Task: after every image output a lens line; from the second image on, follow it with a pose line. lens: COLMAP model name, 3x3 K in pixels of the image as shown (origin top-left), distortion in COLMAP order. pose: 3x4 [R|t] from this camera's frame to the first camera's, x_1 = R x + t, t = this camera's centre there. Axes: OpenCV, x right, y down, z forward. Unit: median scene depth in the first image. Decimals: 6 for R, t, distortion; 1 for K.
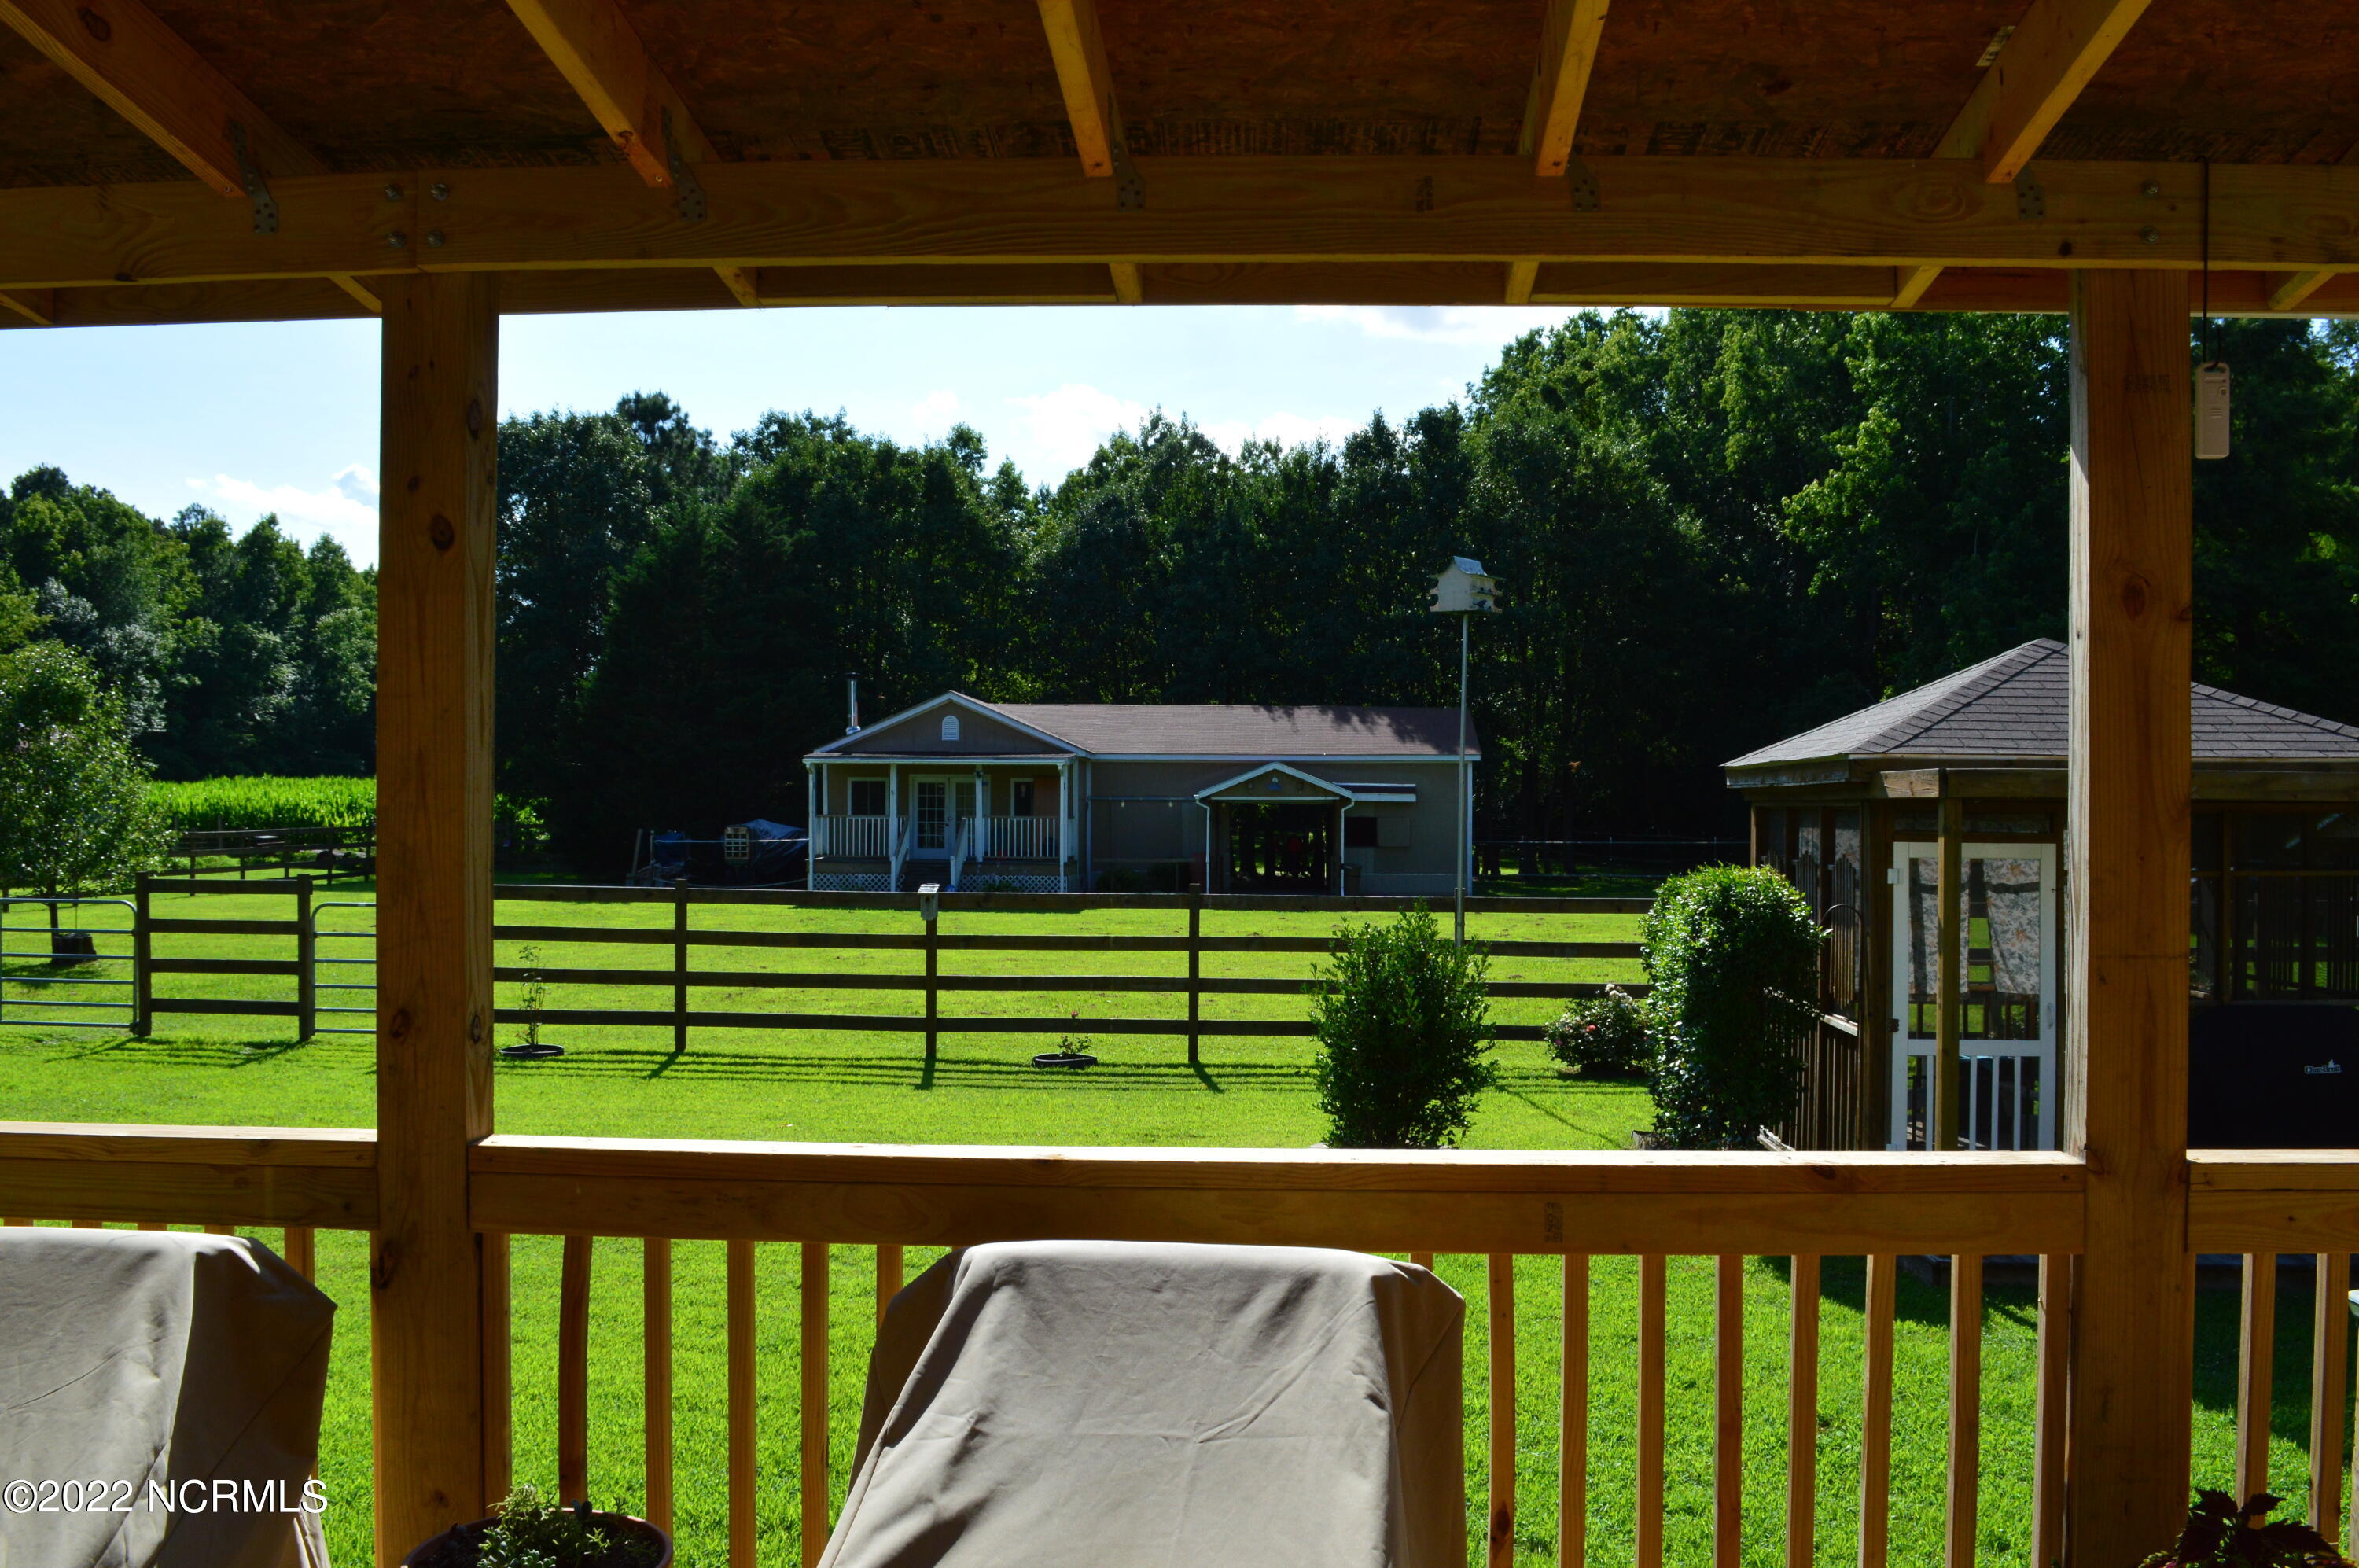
lens RADIAL K [[1882.7, 0, 1182.7], [0, 1882.7, 775.9], [0, 0, 1]] dist [-0.079576, 0.004424]
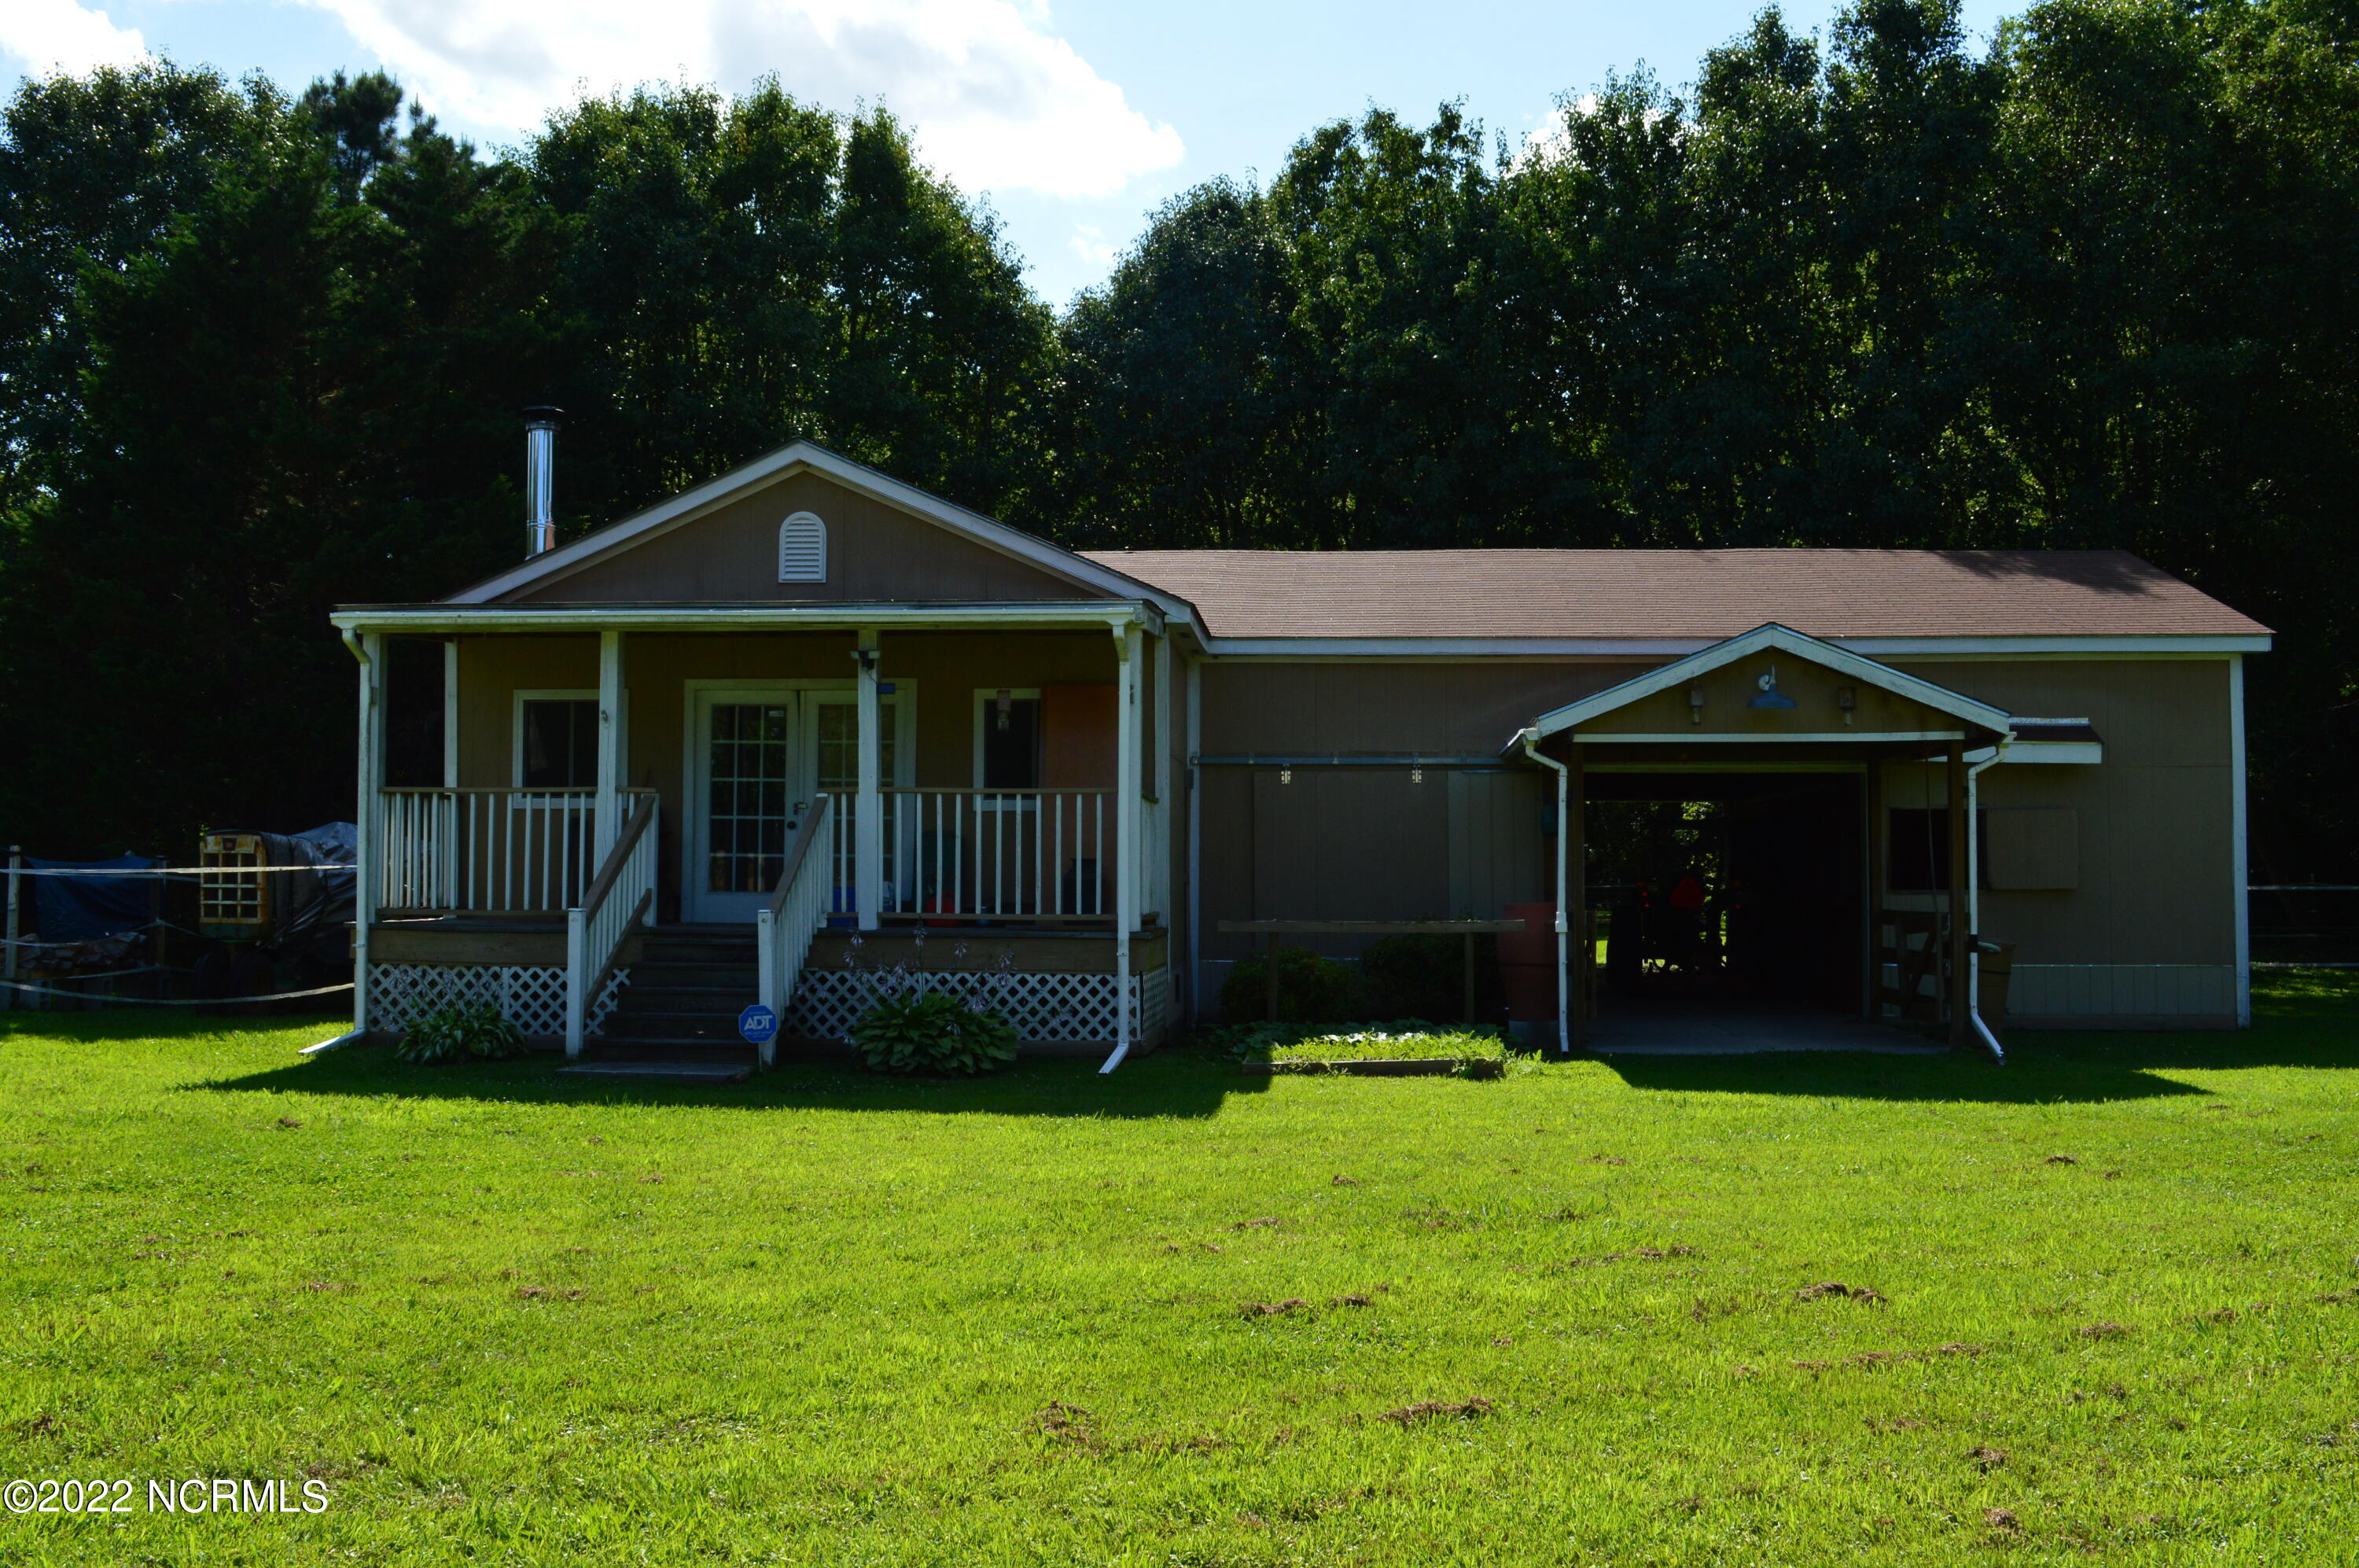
lens RADIAL K [[2027.9, 0, 1176.7], [0, 2027.9, 777.7], [0, 0, 1]] dist [-0.068147, -0.000394]
pose [[0.999457, -0.002468, -0.032860, -0.042290], [0.001274, 0.999340, -0.036315, 0.031225], [0.032928, 0.036253, 0.998800, 0.631932]]
